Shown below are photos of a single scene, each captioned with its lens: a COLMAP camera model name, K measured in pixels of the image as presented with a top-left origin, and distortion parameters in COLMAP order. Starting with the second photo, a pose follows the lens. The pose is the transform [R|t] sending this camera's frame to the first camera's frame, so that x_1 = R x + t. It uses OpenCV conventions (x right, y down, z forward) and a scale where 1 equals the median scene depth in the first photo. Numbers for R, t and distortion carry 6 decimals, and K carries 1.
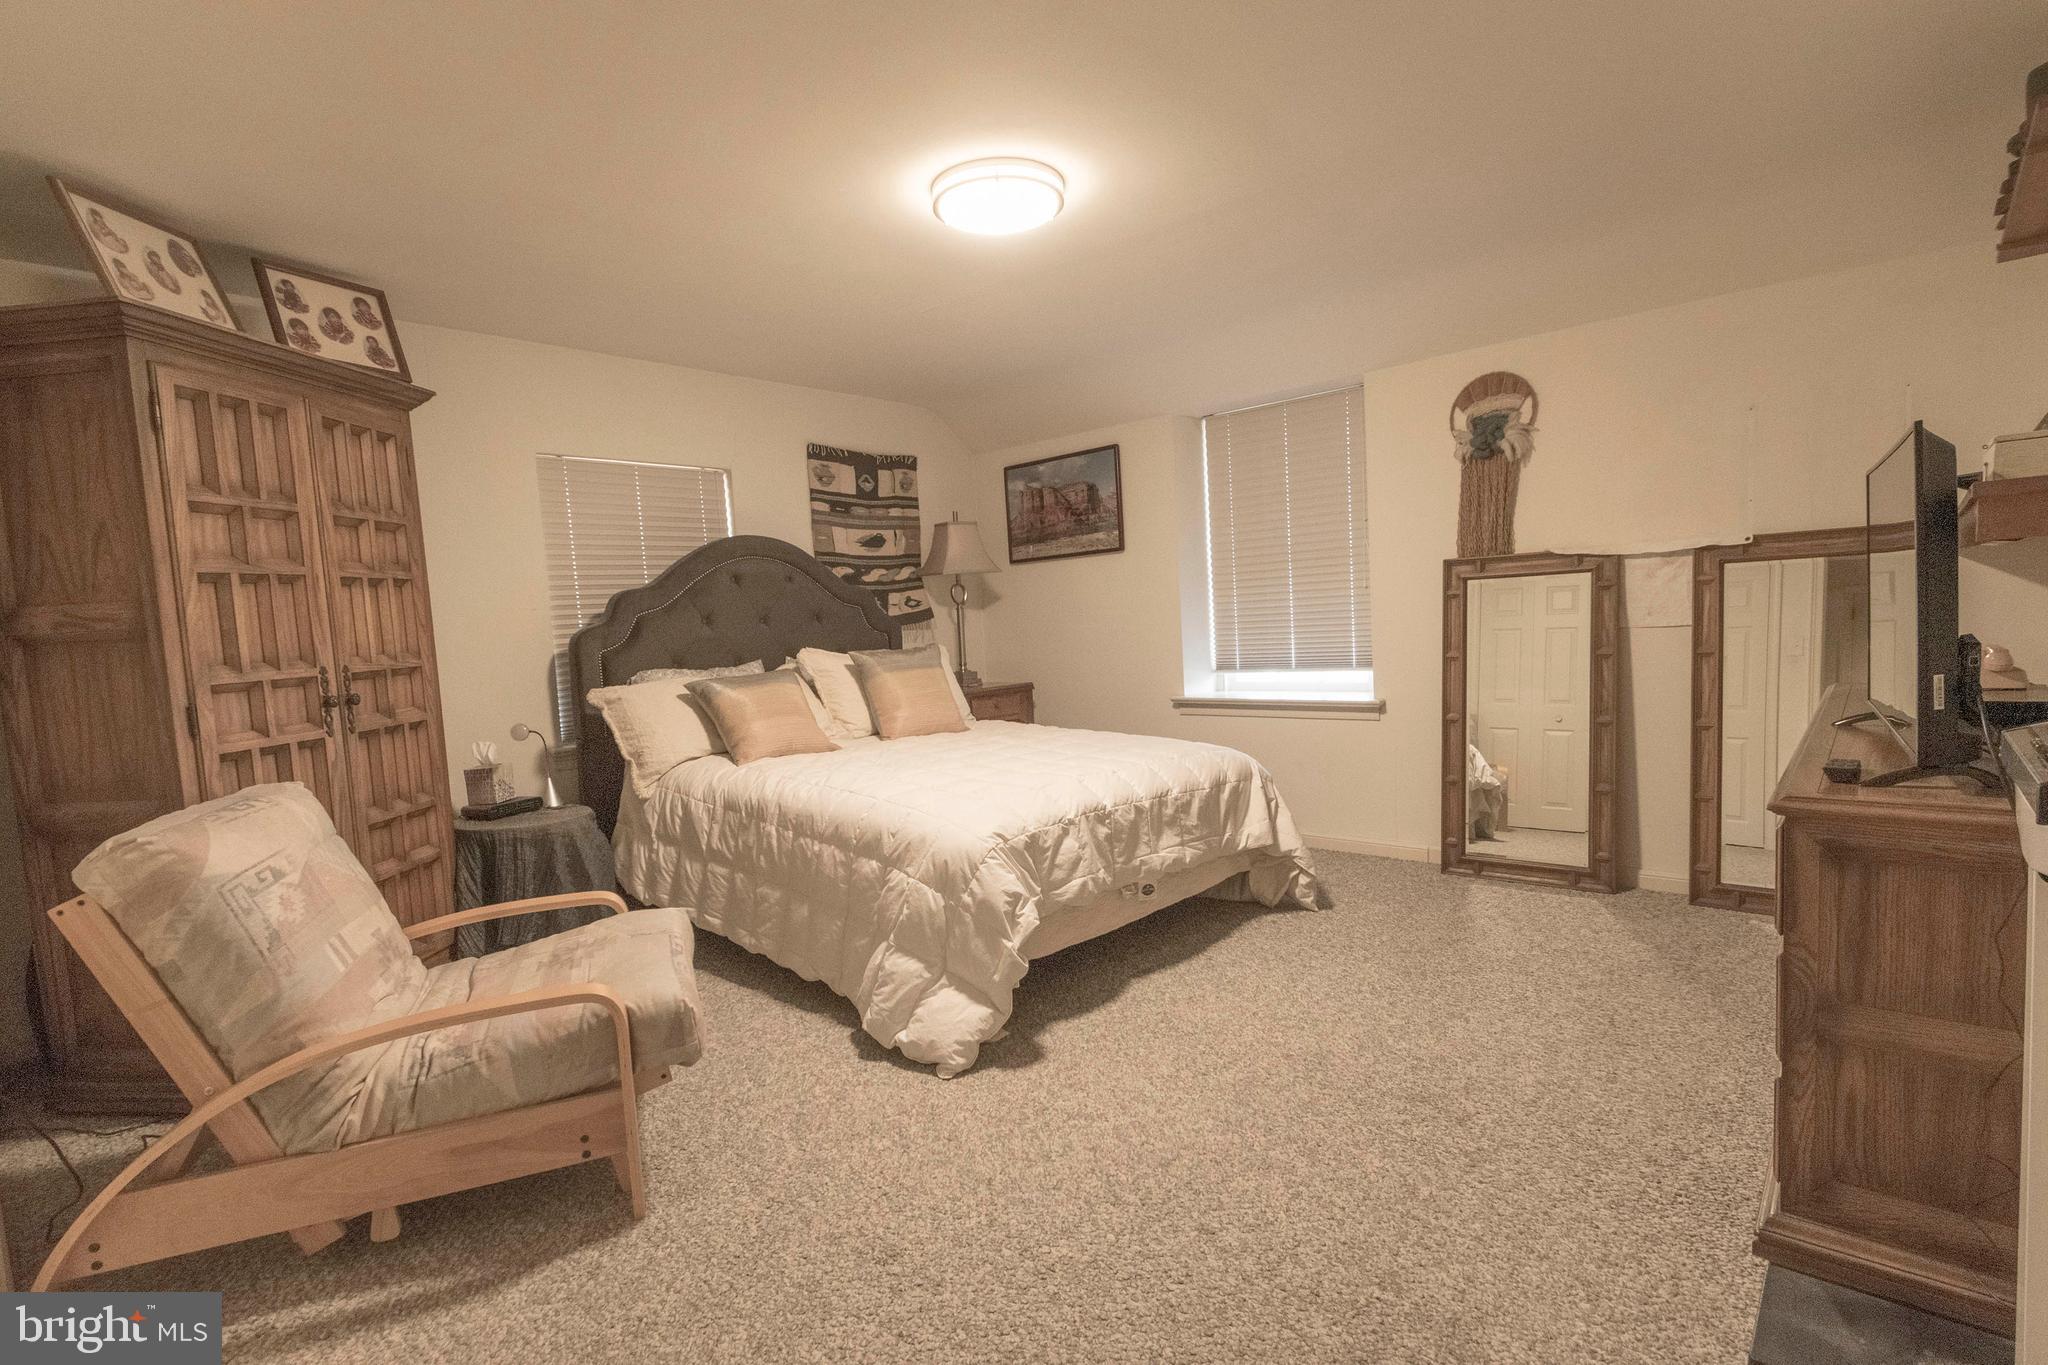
lens RADIAL K [[961.1, 0, 1024.0], [0, 961.1, 682.5], [0, 0, 1]] dist [0.013066, -0.000339]
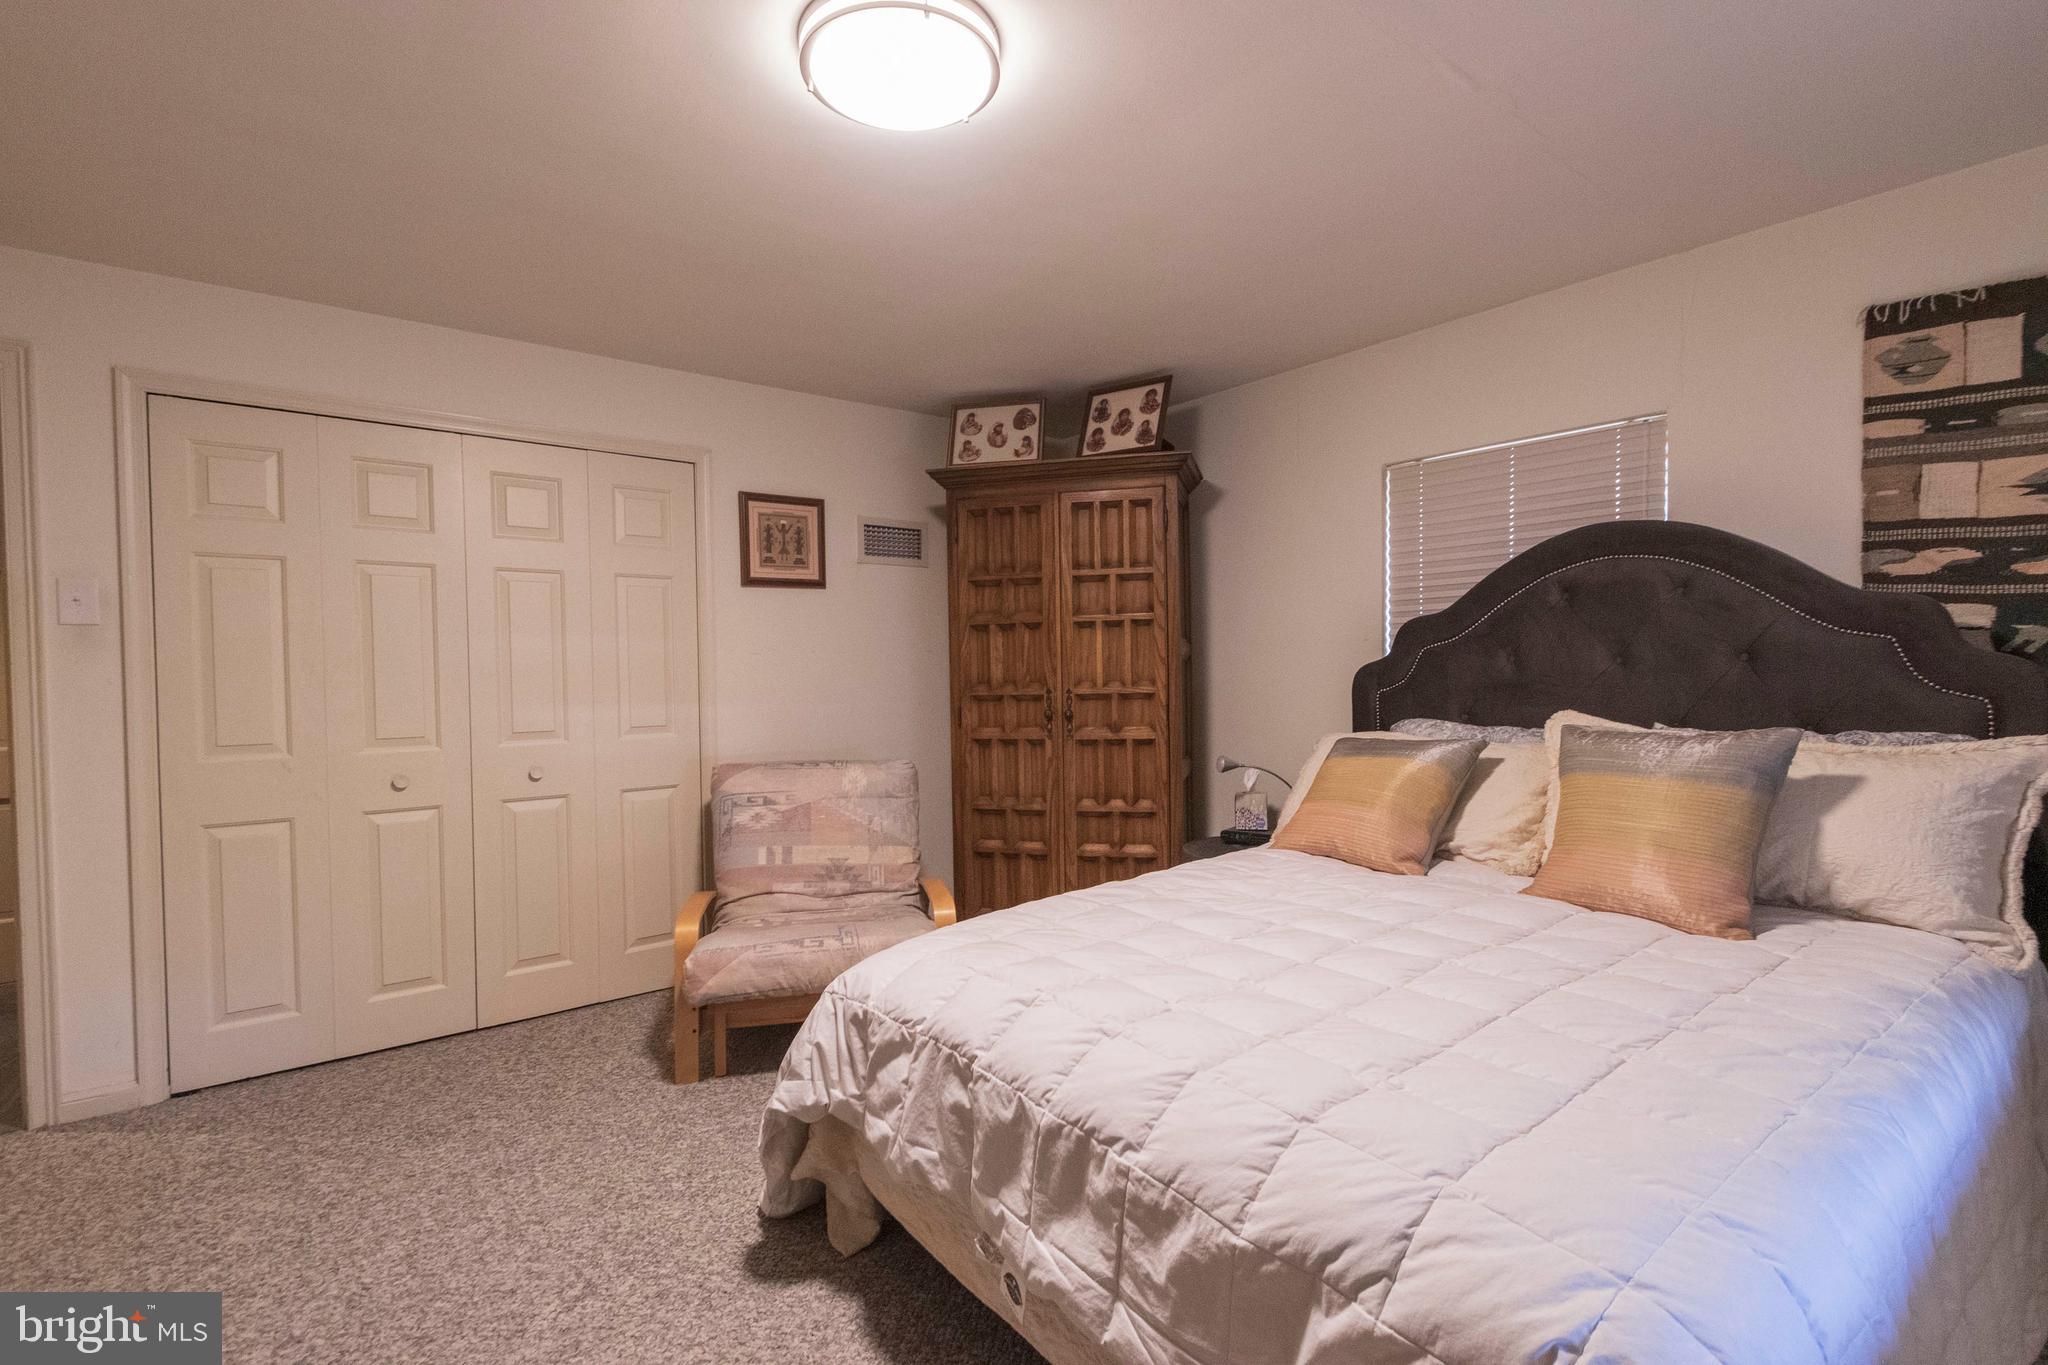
lens RADIAL K [[961.1, 0, 1024.0], [0, 961.1, 682.5], [0, 0, 1]] dist [0.013066, -0.000339]
pose [[-0.144317, 0.070120, -0.987044, 0.566377], [-0.048609, 0.995780, 0.077848, -0.115927], [0.988337, 0.059214, -0.140300, 1.038110]]
